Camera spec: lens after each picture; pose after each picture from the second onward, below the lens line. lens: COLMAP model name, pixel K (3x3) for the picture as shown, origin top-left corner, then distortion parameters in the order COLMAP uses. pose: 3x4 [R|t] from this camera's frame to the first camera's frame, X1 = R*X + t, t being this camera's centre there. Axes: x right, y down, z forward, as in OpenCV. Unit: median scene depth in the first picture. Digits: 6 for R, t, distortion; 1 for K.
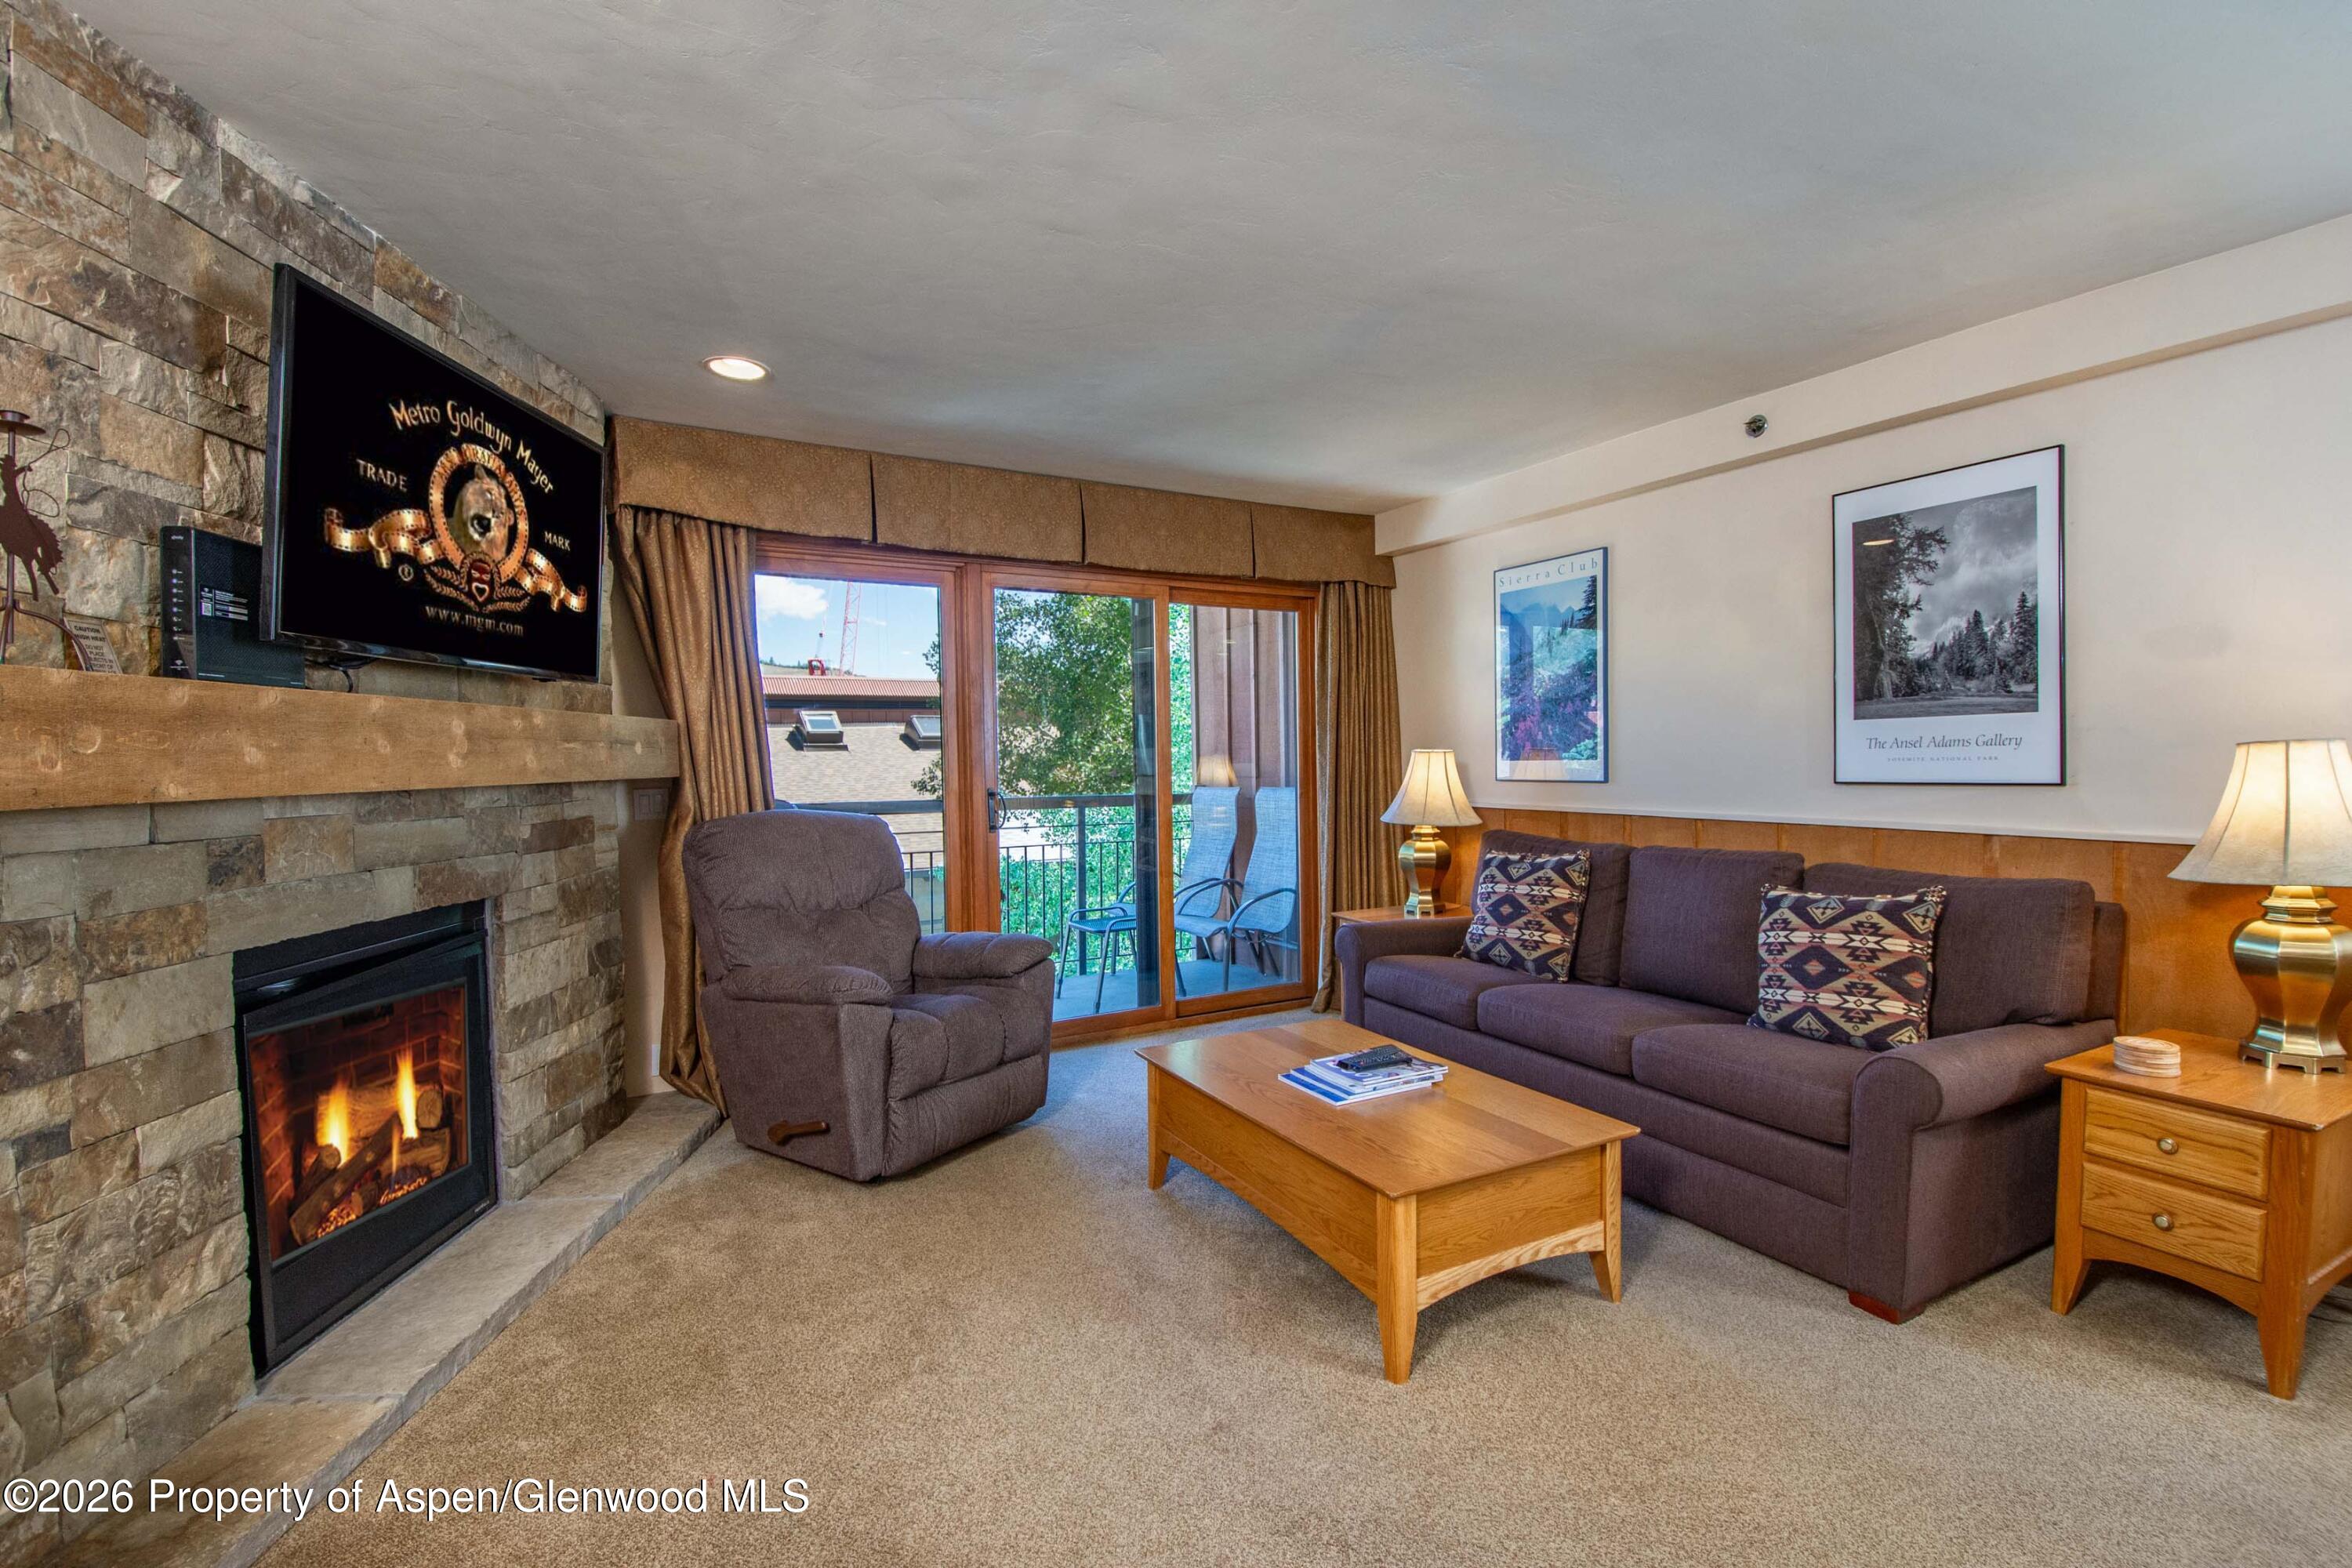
lens RADIAL K [[1048.8, 0, 1176.0], [0, 1048.8, 784.0], [0, 0, 1]] dist [0.000217, -0.015189]
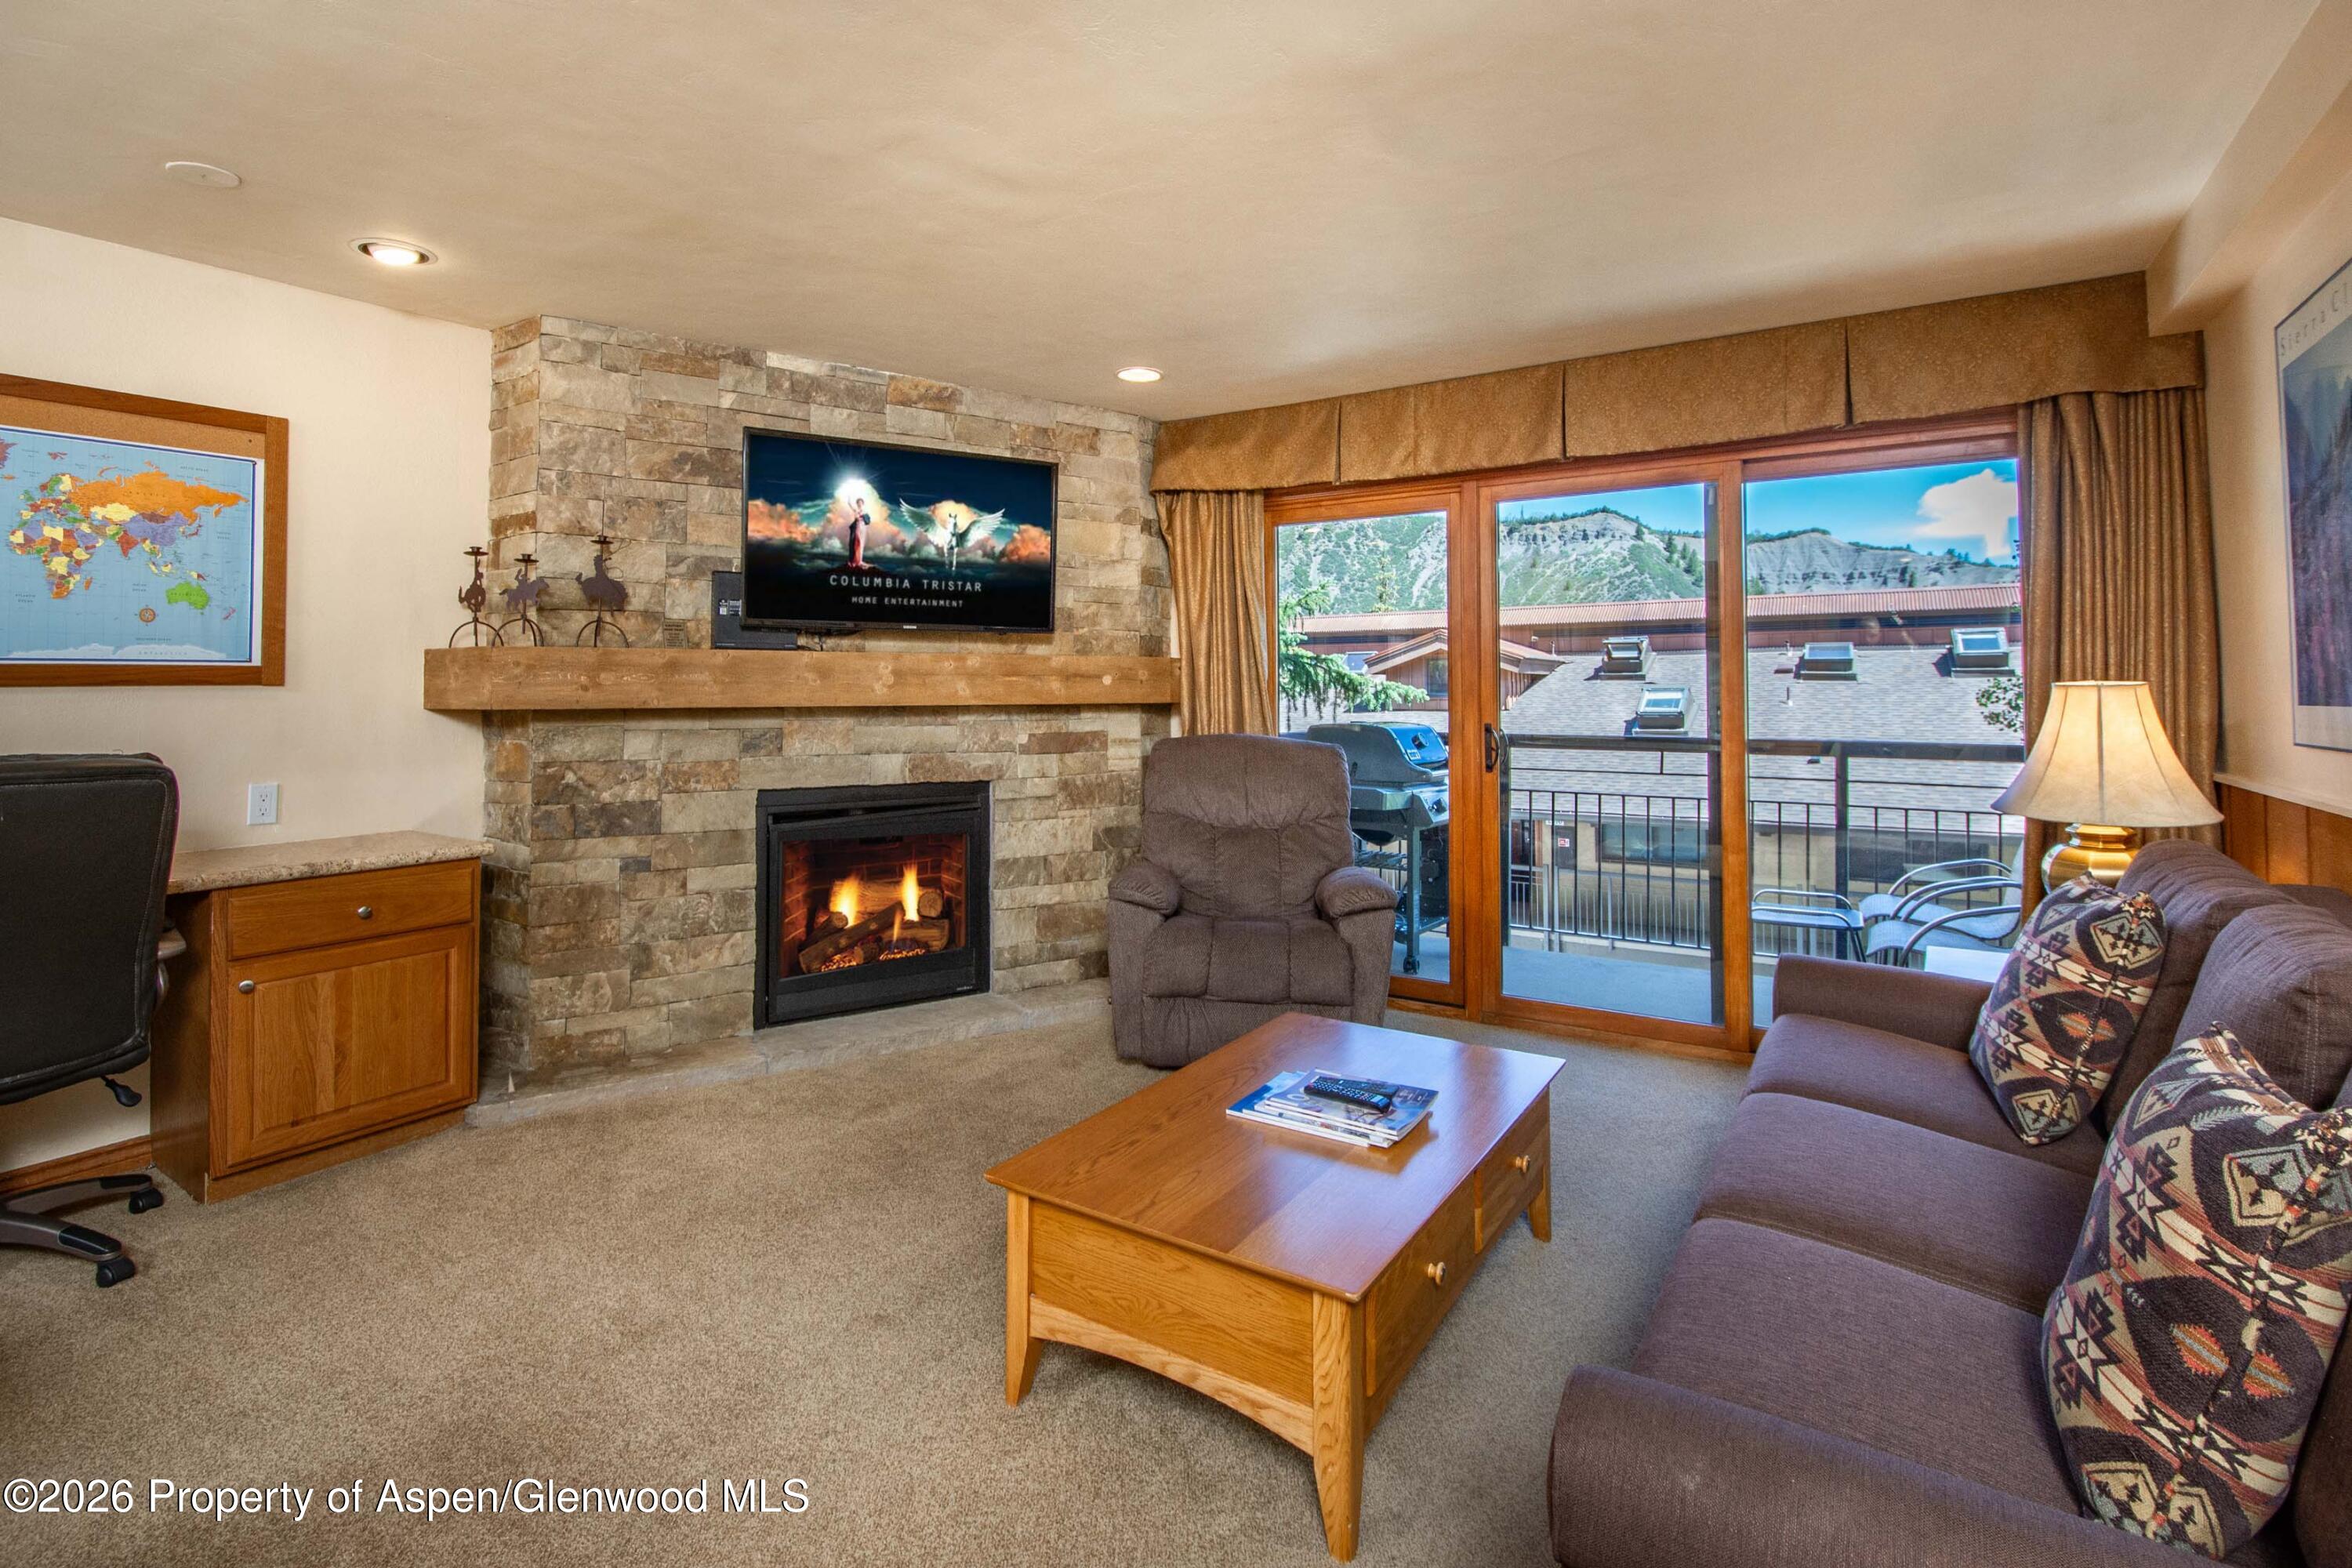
lens RADIAL K [[1080.3, 0, 1178.5], [0, 1080.3, 664.6], [0, 0, 1]] dist [0.000849, -0.000051]
pose [[0.480065, -0.010841, -0.877166, 1.025093], [-0.026578, 0.999285, -0.026897, -0.028124], [0.876830, 0.036225, 0.479433, 0.624998]]
